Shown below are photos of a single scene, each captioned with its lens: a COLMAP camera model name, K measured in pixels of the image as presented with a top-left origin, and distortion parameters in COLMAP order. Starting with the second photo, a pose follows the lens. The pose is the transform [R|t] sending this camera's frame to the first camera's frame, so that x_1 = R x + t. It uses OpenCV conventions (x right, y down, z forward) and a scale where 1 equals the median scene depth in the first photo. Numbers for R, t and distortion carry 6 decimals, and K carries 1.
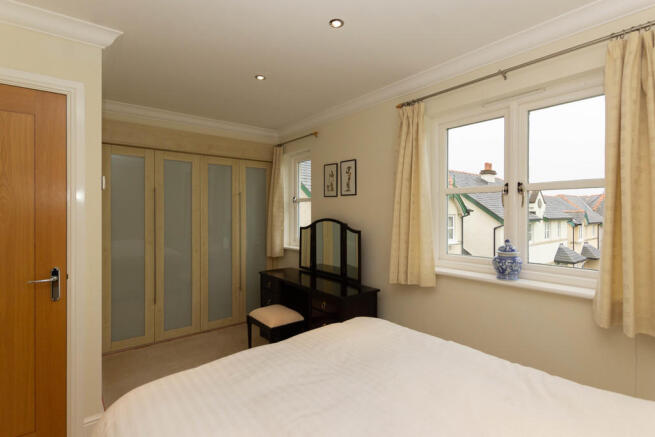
lens RADIAL K [[318.0, 0, 327.5], [0, 318.0, 218.5], [0, 0, 1]] dist [0.000491, -0.000001]
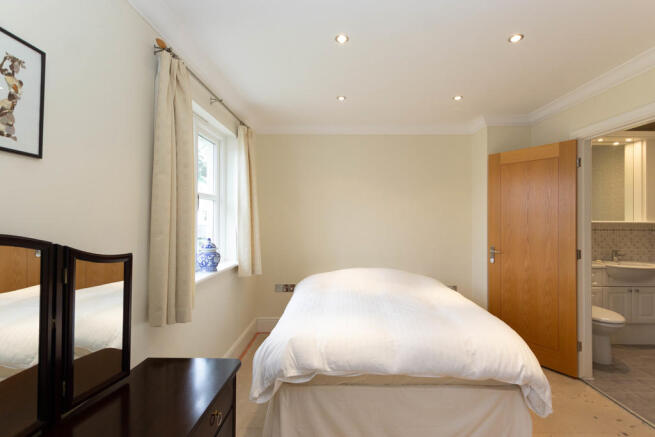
lens RADIAL K [[313.7, 0, 328.1], [0, 313.7, 222.4], [0, 0, 1]] dist [-0.001731, -0.000813]
pose [[-0.735521, -0.008552, 0.677448, -0.345413], [-0.000966, 0.999933, 0.011575, -0.009964], [-0.677501, 0.007859, -0.735479, 1.002752]]
